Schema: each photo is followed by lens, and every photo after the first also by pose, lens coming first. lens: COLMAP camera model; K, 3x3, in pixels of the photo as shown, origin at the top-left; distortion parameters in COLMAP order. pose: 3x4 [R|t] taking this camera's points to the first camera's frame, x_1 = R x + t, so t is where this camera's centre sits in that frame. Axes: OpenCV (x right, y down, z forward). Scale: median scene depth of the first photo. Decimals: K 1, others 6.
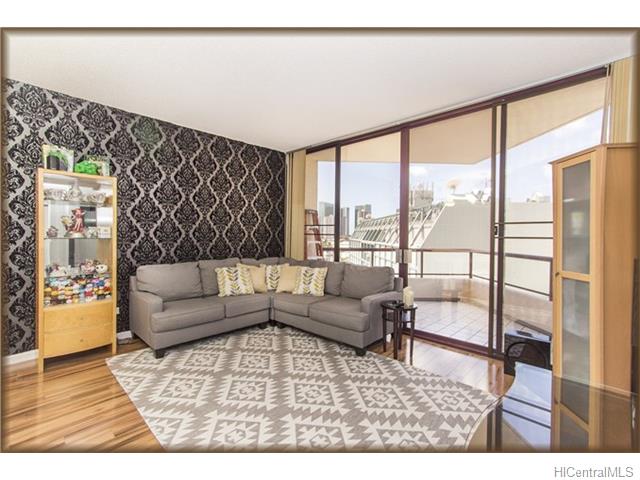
lens RADIAL K [[293.2, 0, 316.4], [0, 293.2, 241.3], [0, 0, 1]] dist [0.000134, 0.017301]
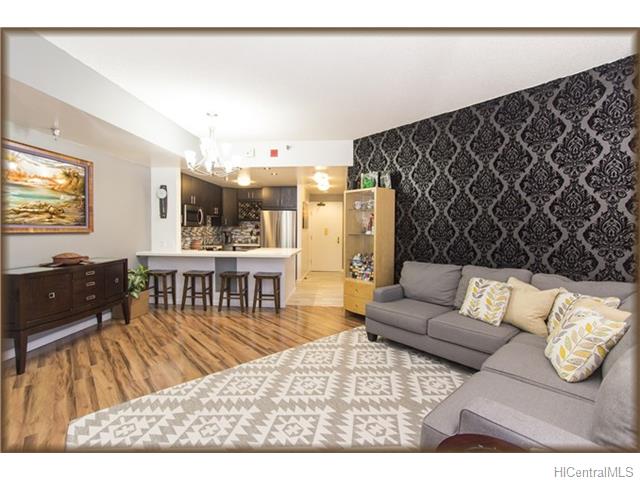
lens RADIAL K [[294.4, 0, 316.5], [0, 294.4, 238.3], [0, 0, 1]] dist [-0.016341, 0.016826]
pose [[-0.088978, 0.014918, -0.995922, 0.602338], [-0.040768, 0.998995, 0.018607, -0.009273], [0.995199, 0.042257, -0.088280, 0.878920]]
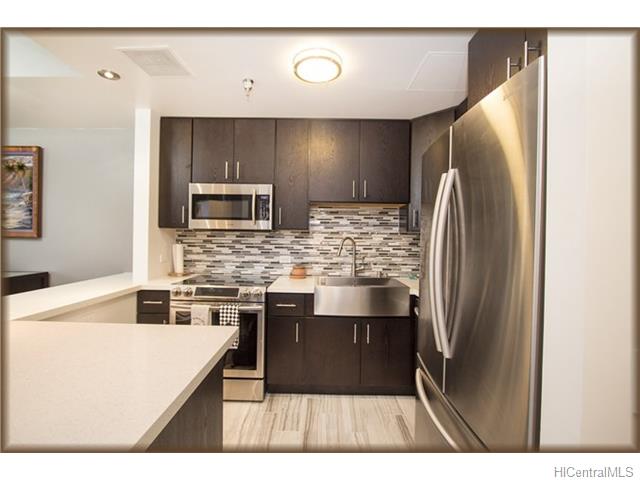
lens RADIAL K [[293.2, 0, 316.4], [0, 293.2, 241.3], [0, 0, 1]] dist [0.000134, 0.017301]
pose [[-0.997834, -0.033810, 0.056429, -1.487270], [-0.031180, 0.998415, 0.046850, -0.033971], [-0.057924, 0.044989, -0.997307, 0.740796]]
